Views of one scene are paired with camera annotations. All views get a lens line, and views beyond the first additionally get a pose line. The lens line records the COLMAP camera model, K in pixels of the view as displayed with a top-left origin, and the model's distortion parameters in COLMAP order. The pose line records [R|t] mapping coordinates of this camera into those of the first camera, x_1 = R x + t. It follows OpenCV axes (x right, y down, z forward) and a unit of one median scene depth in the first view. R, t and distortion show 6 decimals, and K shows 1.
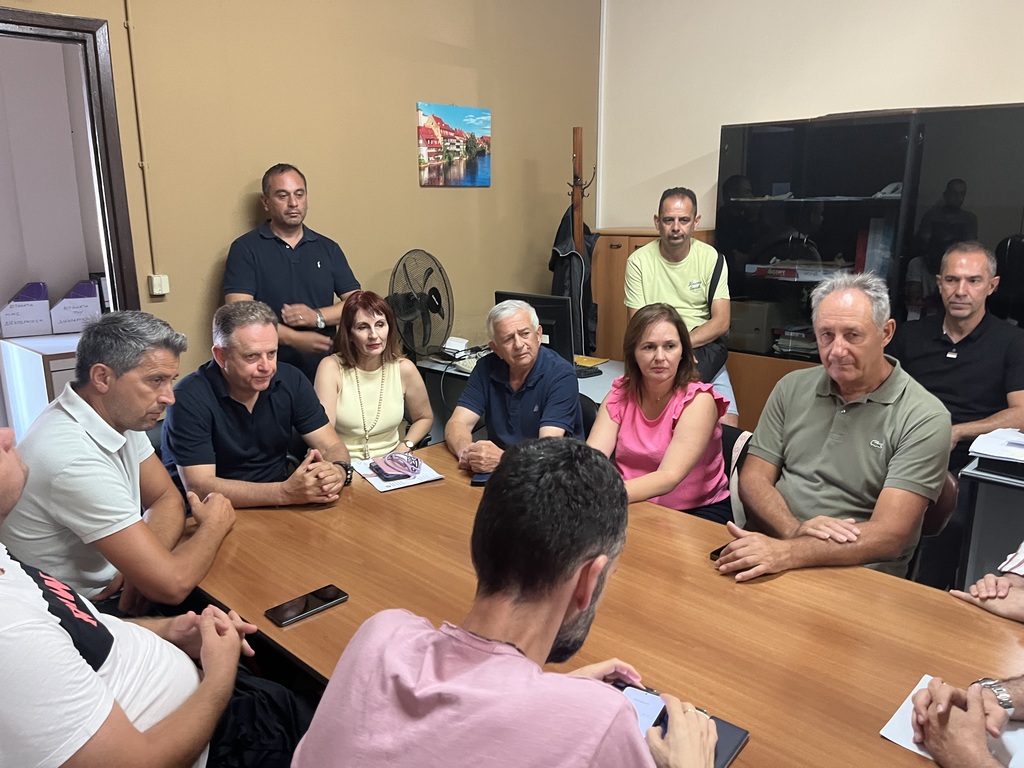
lens RADIAL K [[773.2, 0, 514.0], [0, 773.2, 384.0], [0, 0, 1]] dist [0.037305, -0.052013]
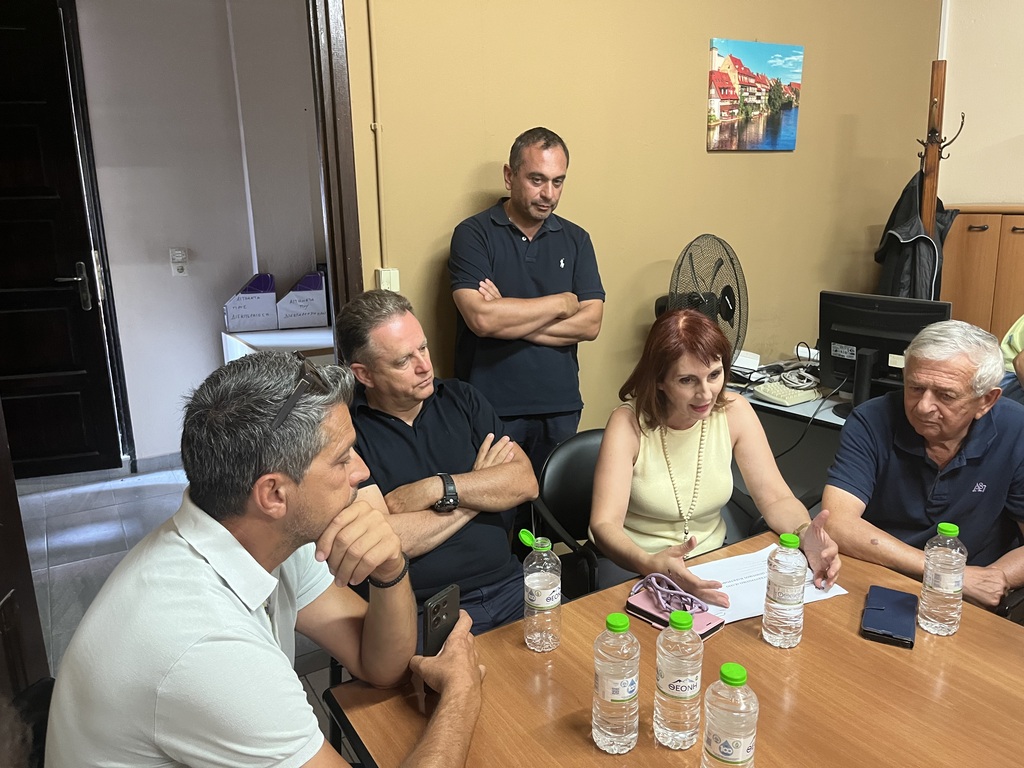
lens RADIAL K [[773.2, 0, 514.7], [0, 773.2, 382.8], [0, 0, 1]] dist [0.037305, -0.052013]
pose [[0.965795, 0.044706, -0.255425, -0.096181], [-0.041079, 0.998965, 0.019517, -0.033987], [0.256033, -0.008356, 0.966632, 0.206556]]
